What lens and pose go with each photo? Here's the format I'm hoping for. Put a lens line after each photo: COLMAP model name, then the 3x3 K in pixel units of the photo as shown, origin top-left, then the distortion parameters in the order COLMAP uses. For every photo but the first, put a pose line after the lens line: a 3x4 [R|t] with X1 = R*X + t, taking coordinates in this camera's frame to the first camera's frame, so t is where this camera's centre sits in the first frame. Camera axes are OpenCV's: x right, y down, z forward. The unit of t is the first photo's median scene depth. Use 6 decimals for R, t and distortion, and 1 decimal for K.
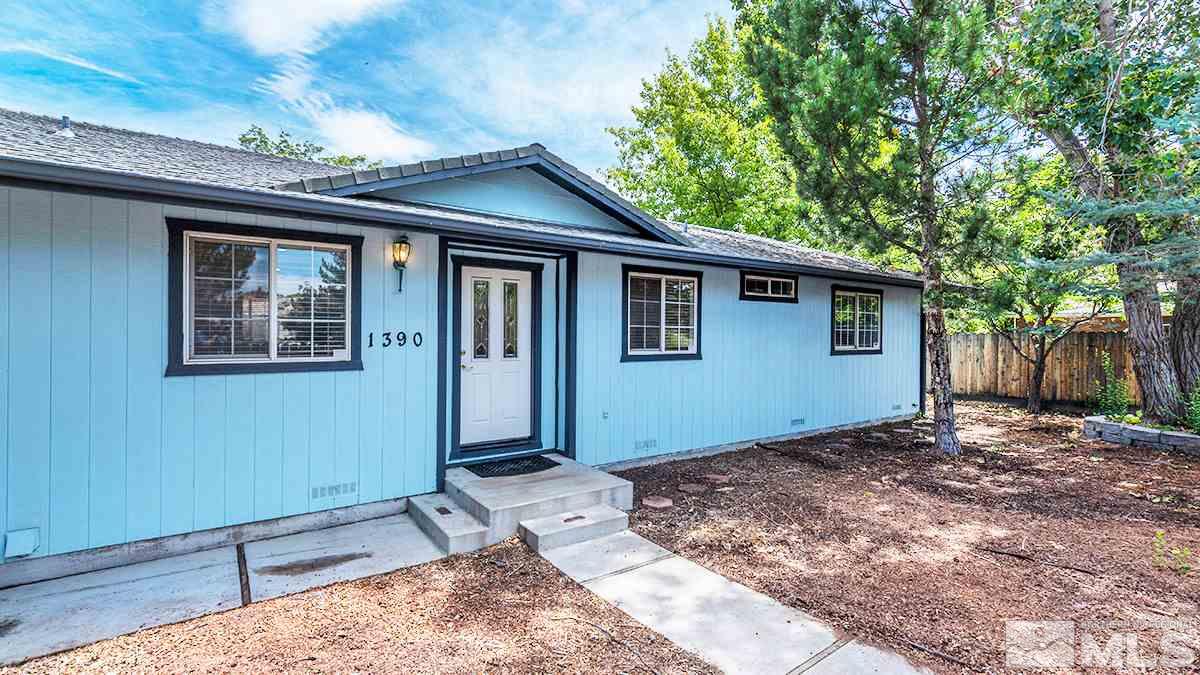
lens RADIAL K [[524.8, 0, 600.0], [0, 524.8, 337.5], [0, 0, 1]] dist [-0.001547, -0.000133]
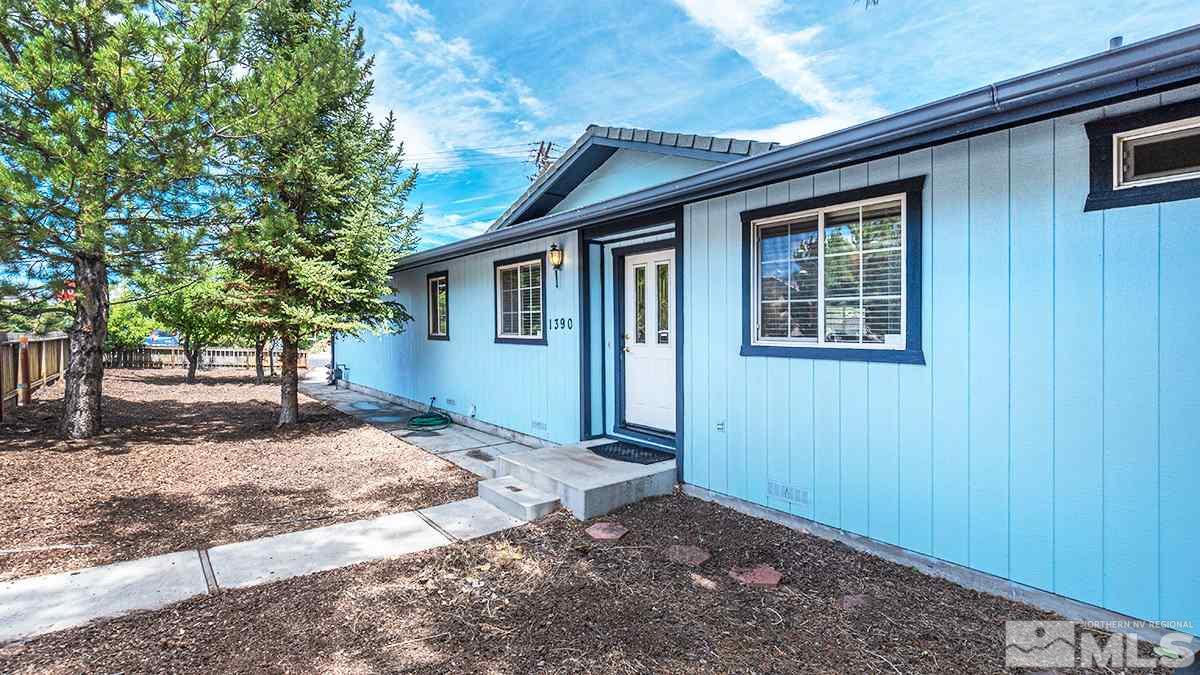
lens RADIAL K [[549.3, 0, 600.0], [0, 549.3, 337.5], [0, 0, 1]] dist [0.035259, 0.000016]
pose [[0.055671, 0.020546, -0.998238, 0.923189], [0.002878, 0.999781, 0.020738, 0.008889], [0.998445, -0.004027, 0.055600, 0.946005]]
